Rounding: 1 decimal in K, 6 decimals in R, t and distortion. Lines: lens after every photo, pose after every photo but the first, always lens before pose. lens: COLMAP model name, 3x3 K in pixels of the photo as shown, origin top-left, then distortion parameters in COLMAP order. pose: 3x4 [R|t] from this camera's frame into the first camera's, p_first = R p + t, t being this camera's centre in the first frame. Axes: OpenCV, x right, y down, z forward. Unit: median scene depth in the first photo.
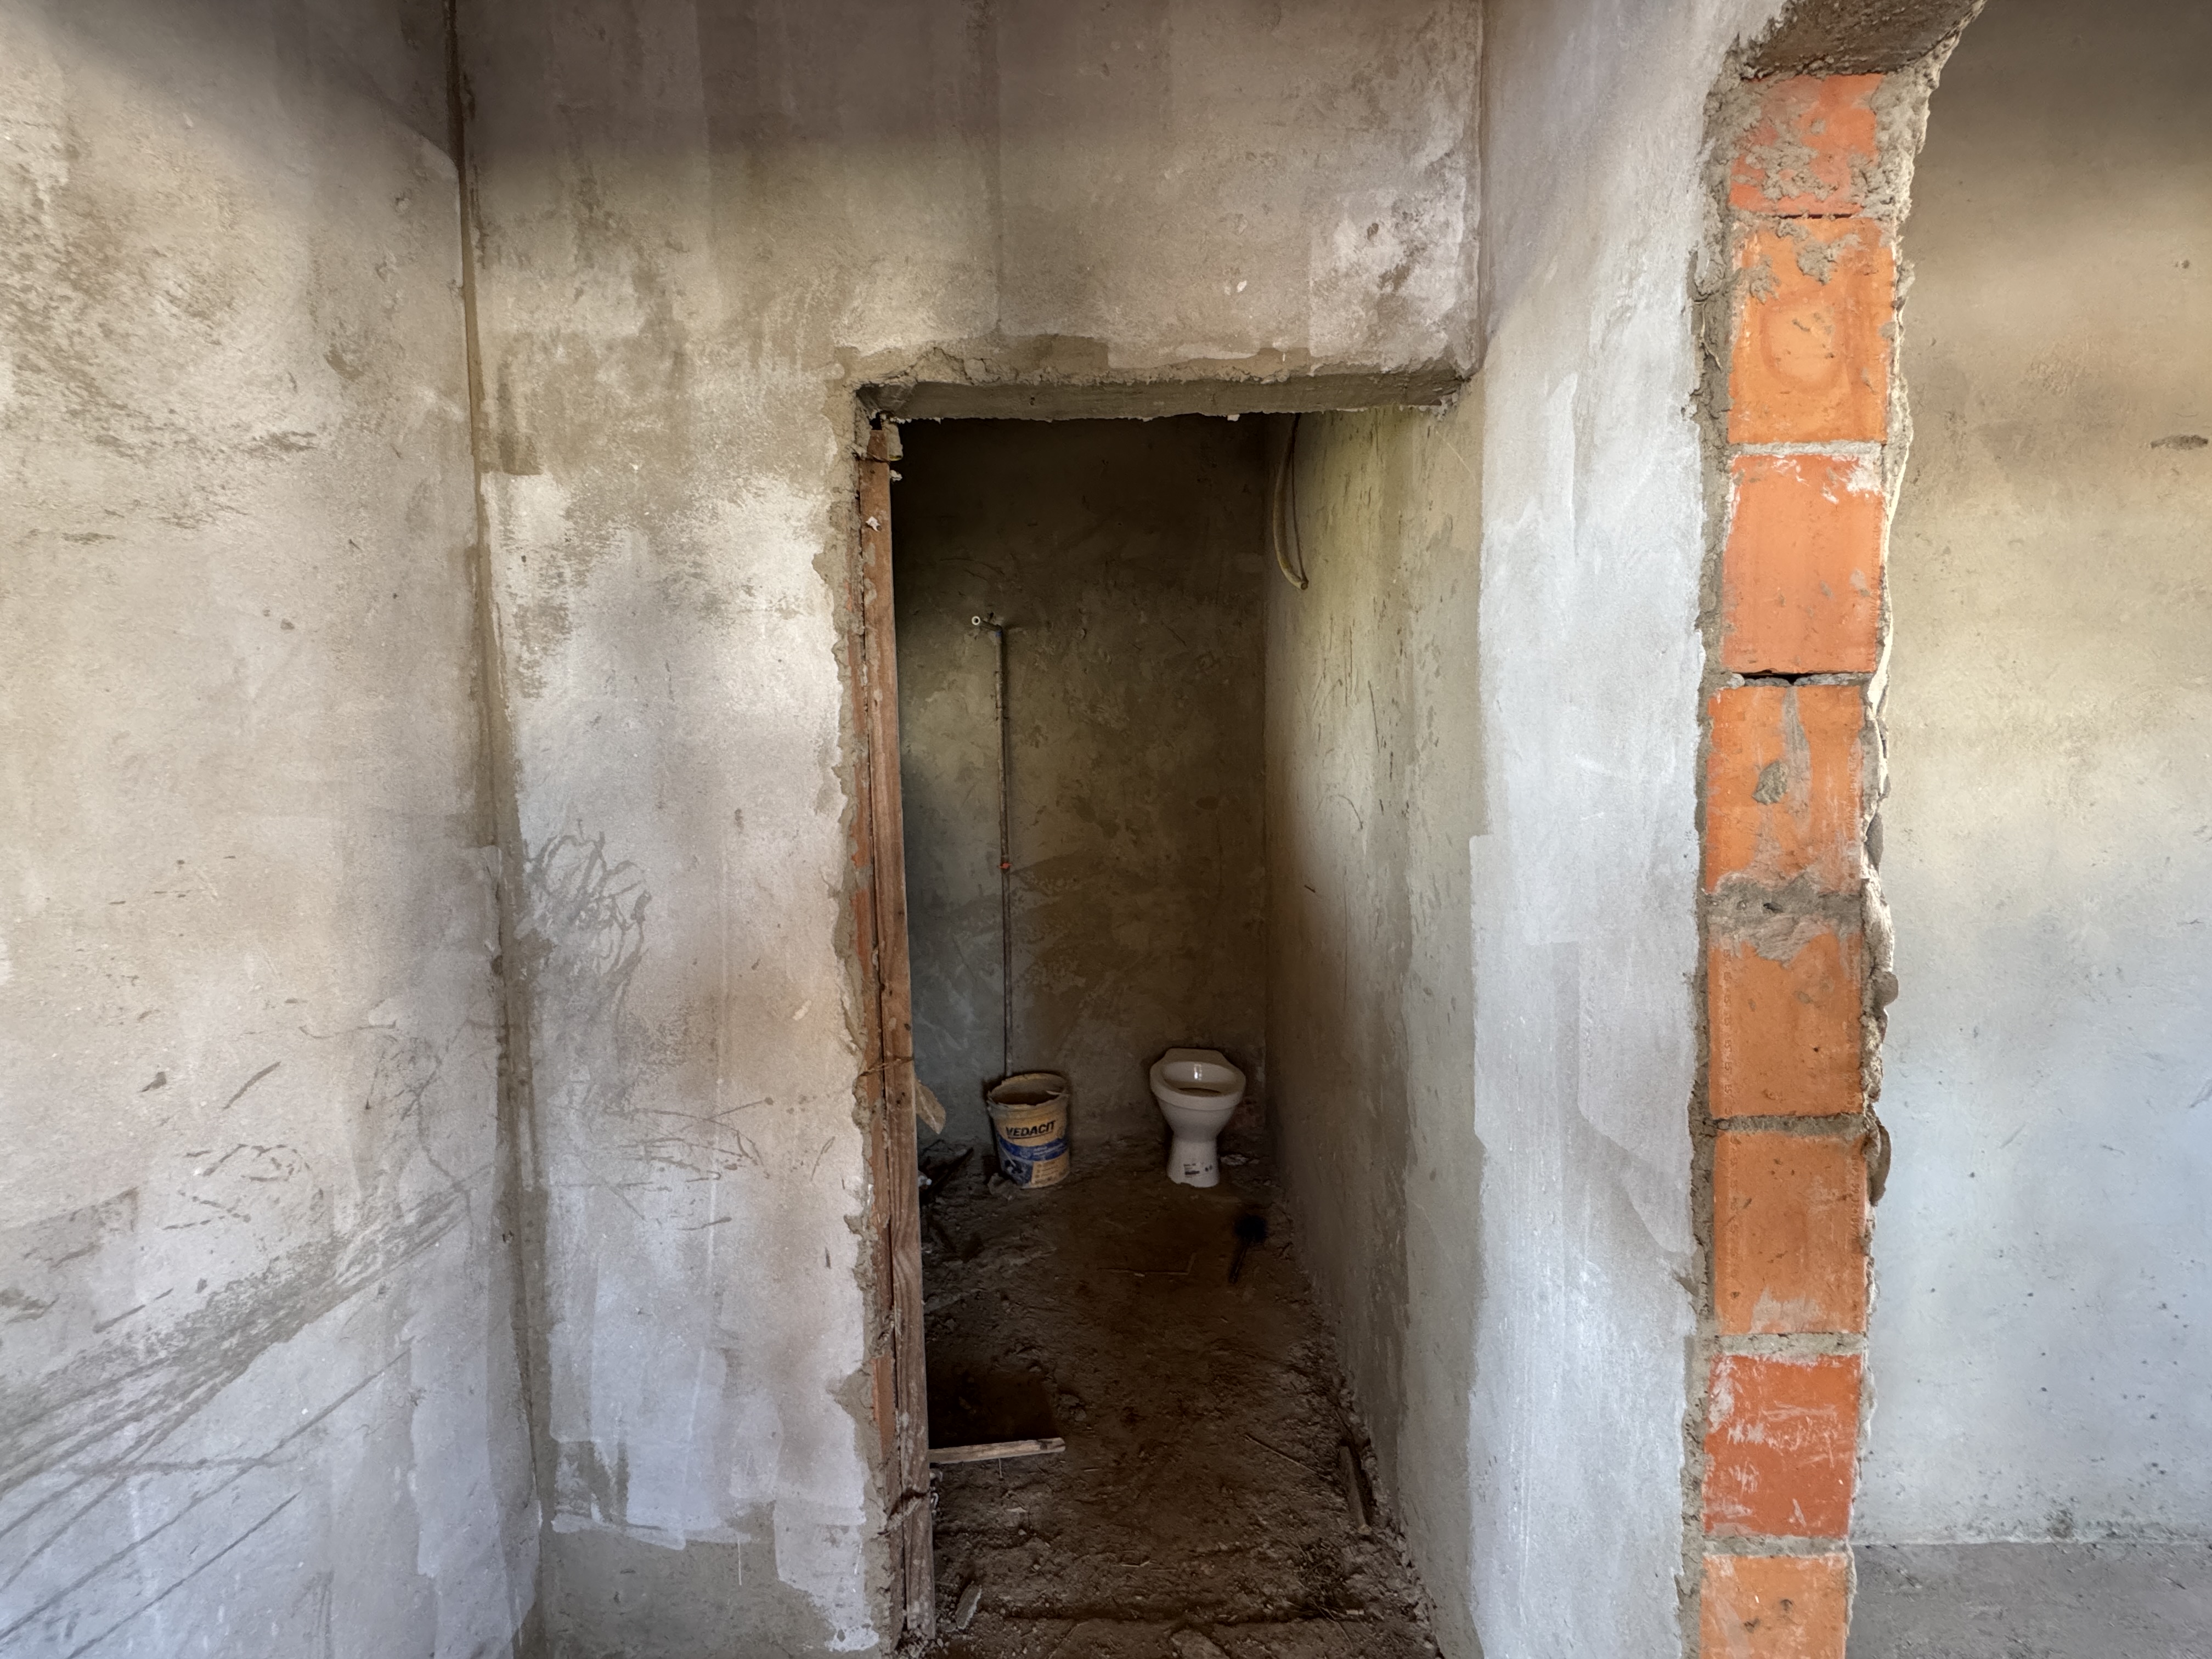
lens RADIAL K [[886.8, 0, 1106.3], [0, 886.8, 828.7], [0, 0, 1]] dist [-0.003795, 0.000465]
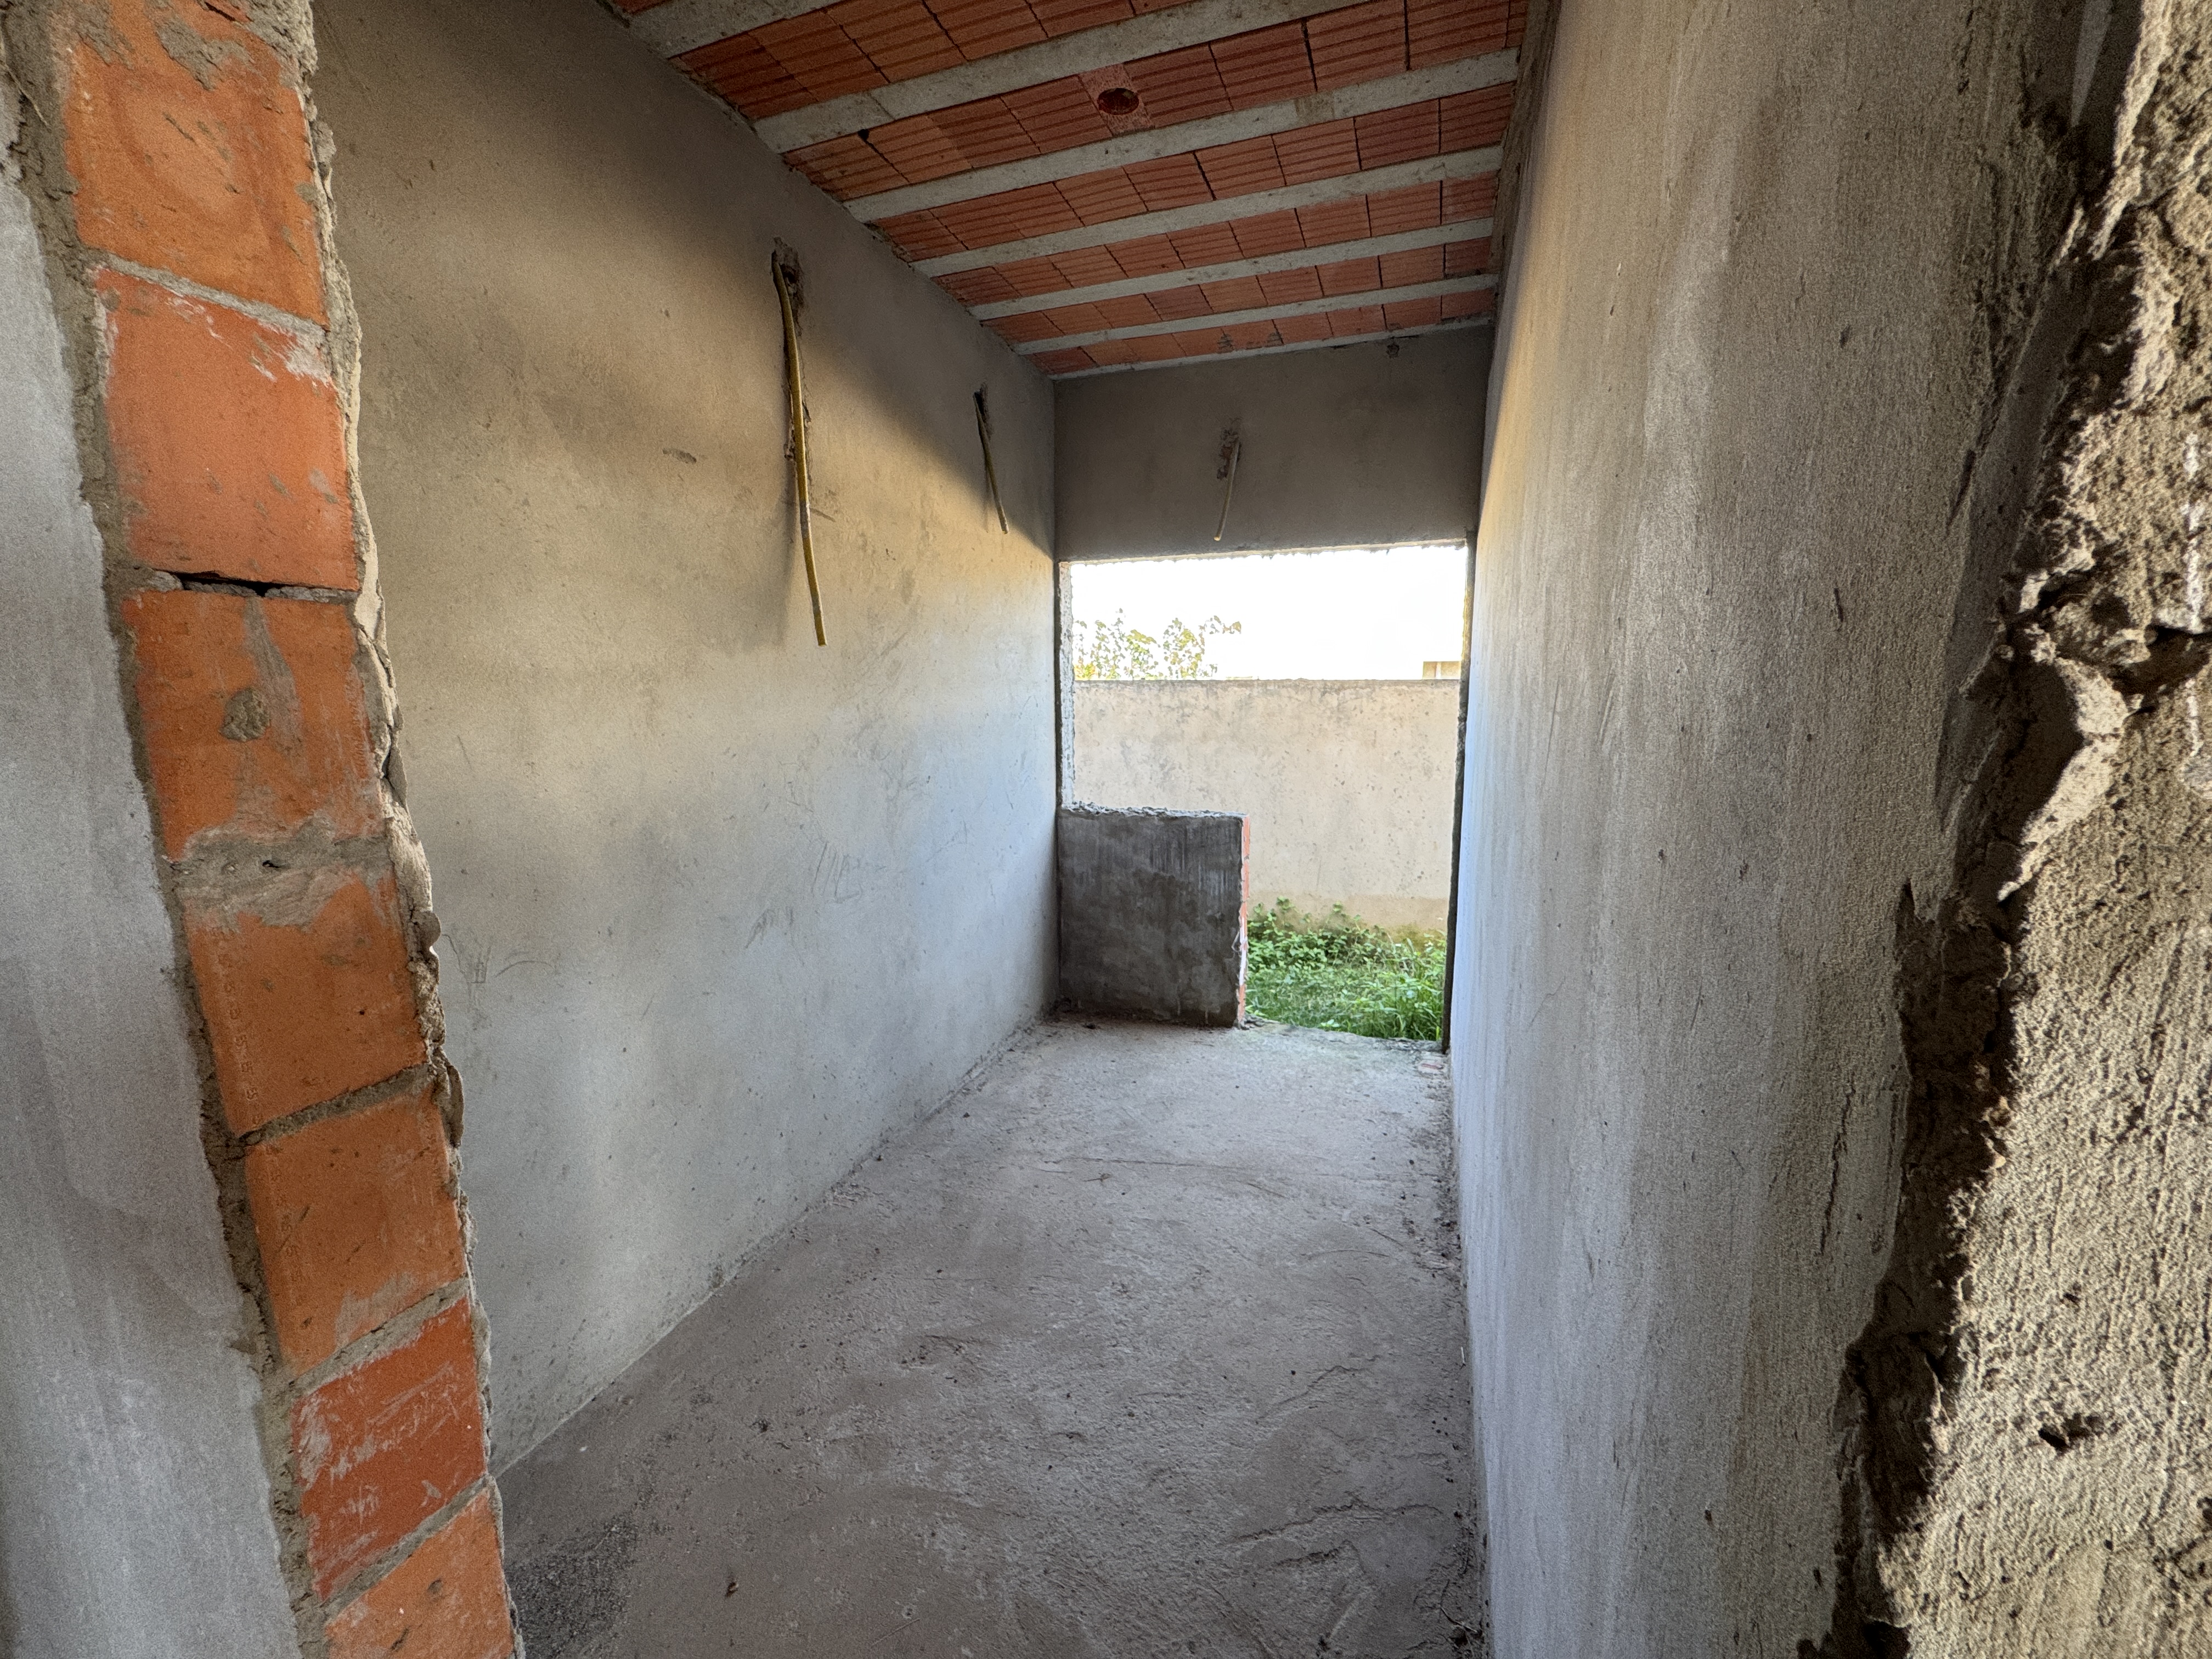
lens RADIAL K [[886.8, 0, 1106.0], [0, 886.8, 827.1], [0, 0, 1]] dist [-0.003795, 0.000465]
pose [[0.315401, -0.126391, 0.940504, 0.218439], [0.067422, 0.991571, 0.110644, 0.014054], [-0.946560, 0.028514, 0.321264, -0.010806]]
